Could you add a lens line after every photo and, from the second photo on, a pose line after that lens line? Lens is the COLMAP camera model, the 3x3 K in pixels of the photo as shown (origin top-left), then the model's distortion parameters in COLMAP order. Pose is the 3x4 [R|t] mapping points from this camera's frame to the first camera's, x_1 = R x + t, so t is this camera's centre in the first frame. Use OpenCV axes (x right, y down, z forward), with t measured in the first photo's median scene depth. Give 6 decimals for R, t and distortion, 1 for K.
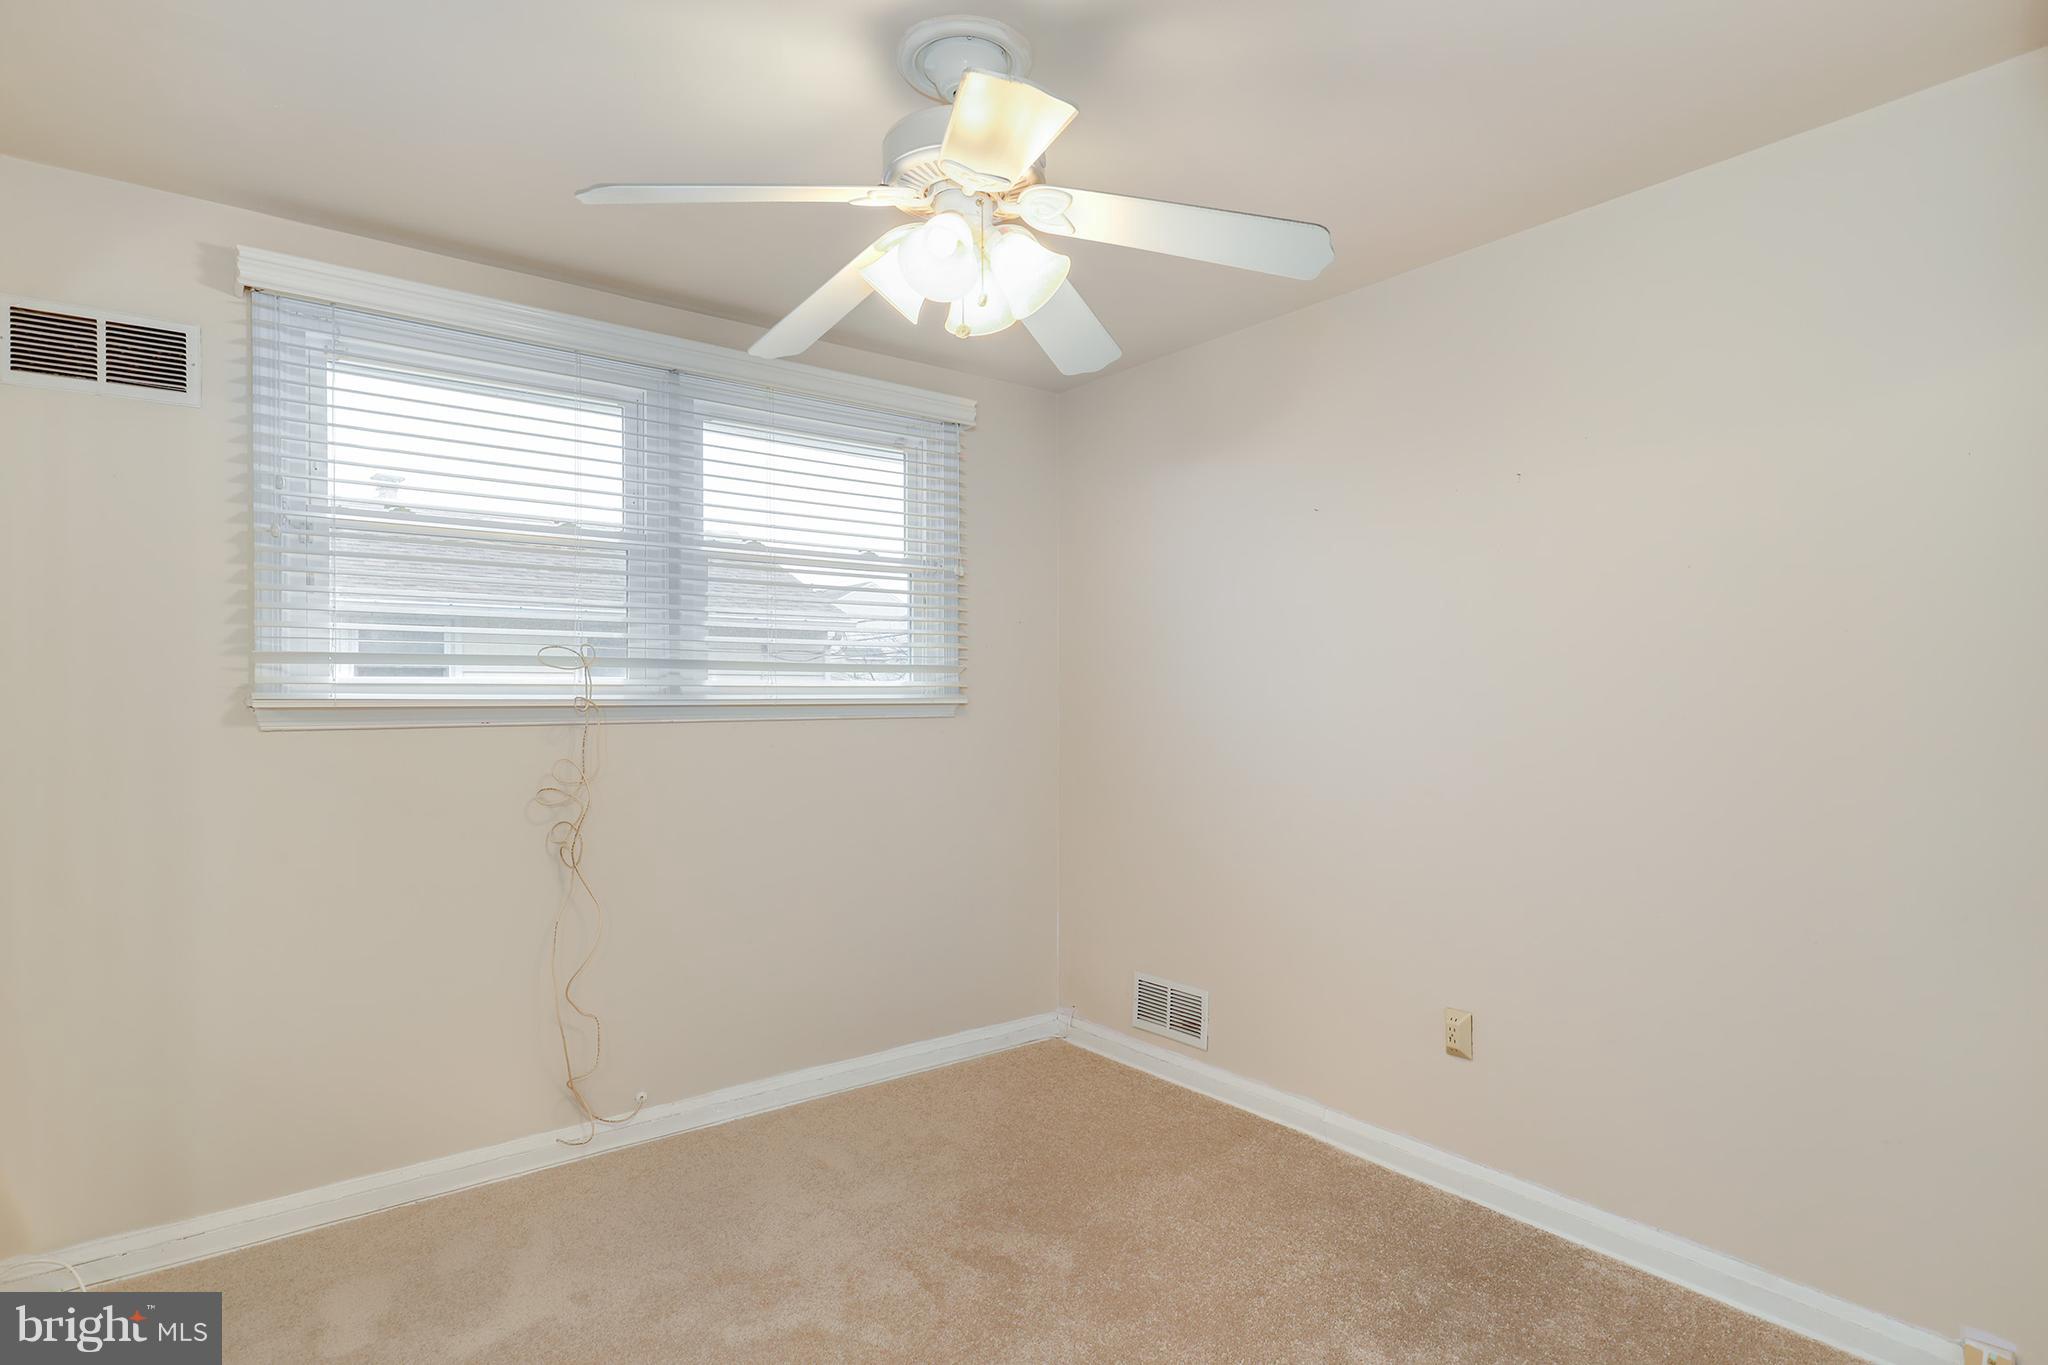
lens RADIAL K [[1052.4, 0, 1028.9], [0, 1052.4, 694.8], [0, 0, 1]] dist [0.000106, 0.000131]
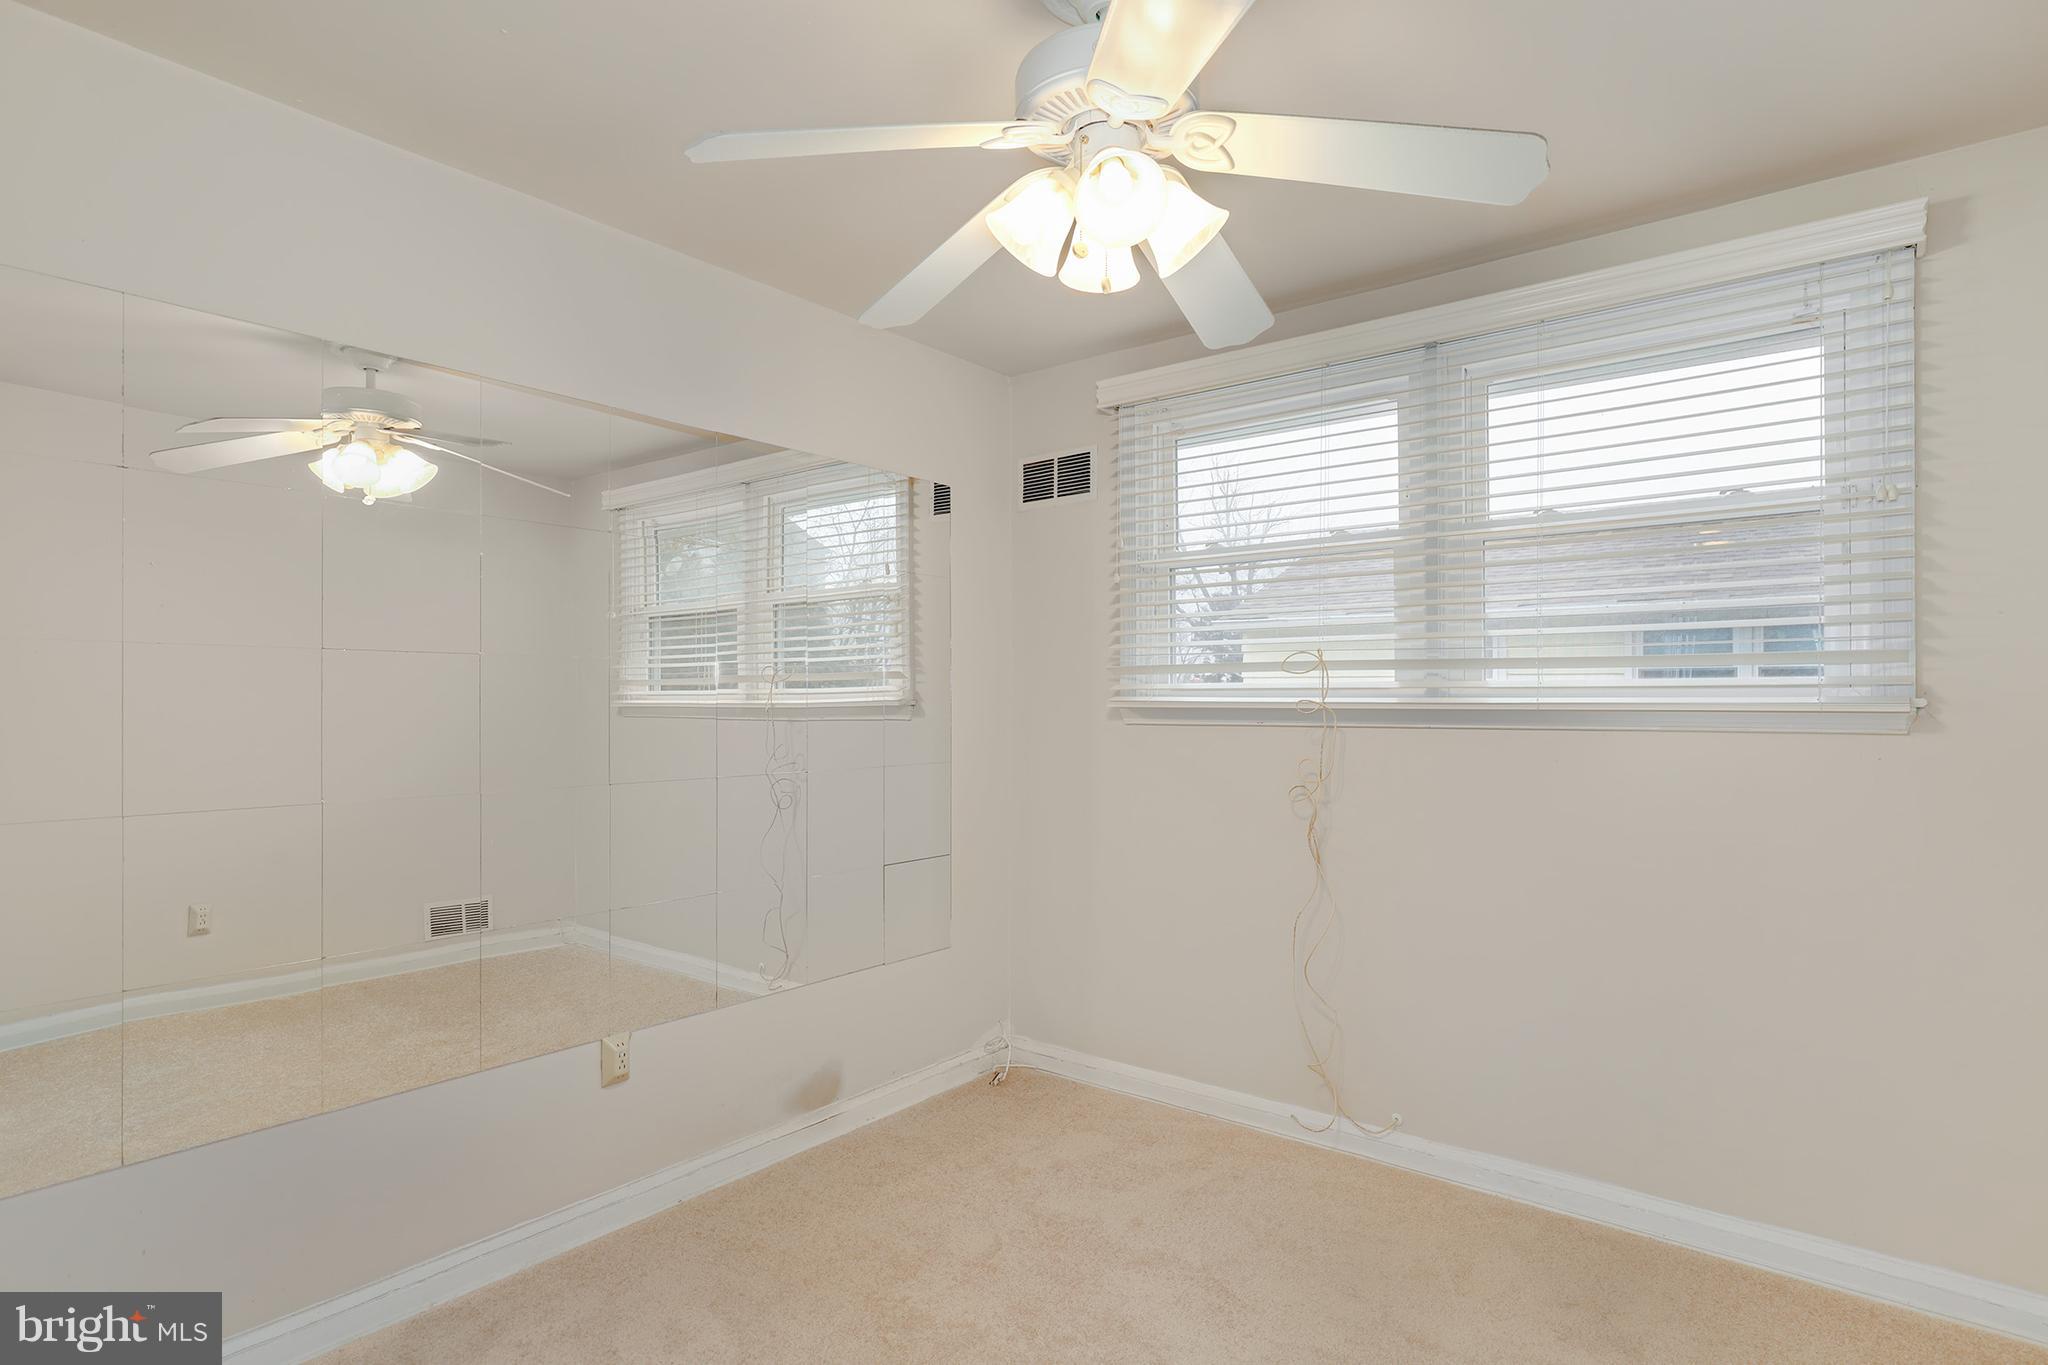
lens RADIAL K [[1188.7, 0, 1031.2], [0, 1188.7, 699.2], [0, 0, 1]] dist [0.001286, 0.001279]
pose [[0.189416, -0.001177, -0.981896, 0.621137], [-0.000135, 0.999999, -0.001225, 0.002746], [0.981897, 0.000364, 0.189416, 0.464301]]
